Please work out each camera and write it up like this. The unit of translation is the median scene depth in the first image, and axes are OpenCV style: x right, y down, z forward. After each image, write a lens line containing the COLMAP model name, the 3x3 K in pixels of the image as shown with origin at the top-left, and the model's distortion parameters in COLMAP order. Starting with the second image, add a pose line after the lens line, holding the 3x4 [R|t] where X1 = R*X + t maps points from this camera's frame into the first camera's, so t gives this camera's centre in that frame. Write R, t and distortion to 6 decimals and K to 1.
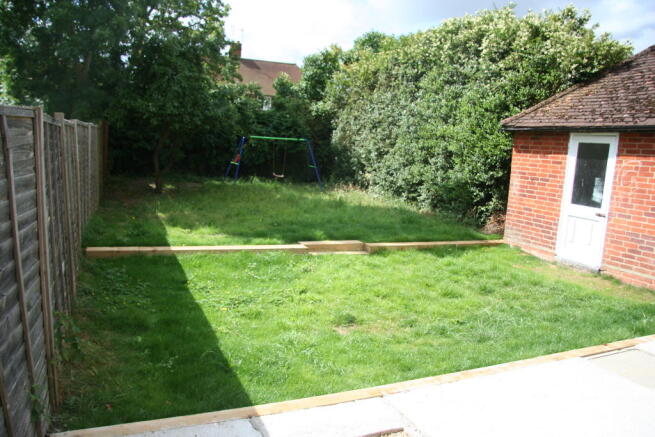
lens RADIAL K [[542.4, 0, 327.5], [0, 542.4, 218.5], [0, 0, 1]] dist [-0.003311, -0.002583]
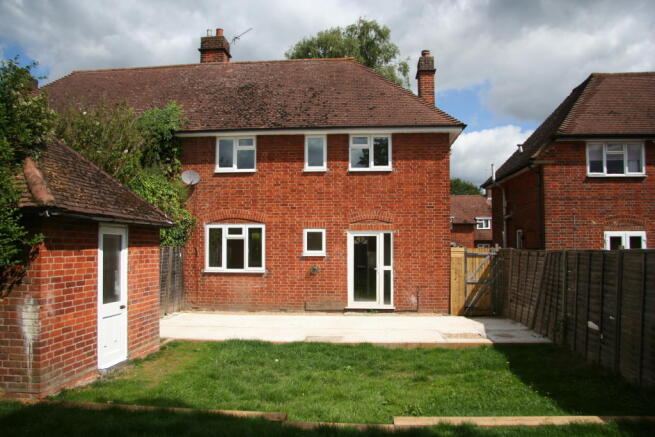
lens RADIAL K [[542.4, 0, 327.5], [0, 542.4, 218.5], [0, 0, 1]] dist [-0.003311, -0.002583]
pose [[-0.899355, -0.018337, 0.436835, -0.244318], [0.024930, 0.995344, 0.093107, -0.228203], [-0.436508, 0.094627, -0.894710, 1.554094]]
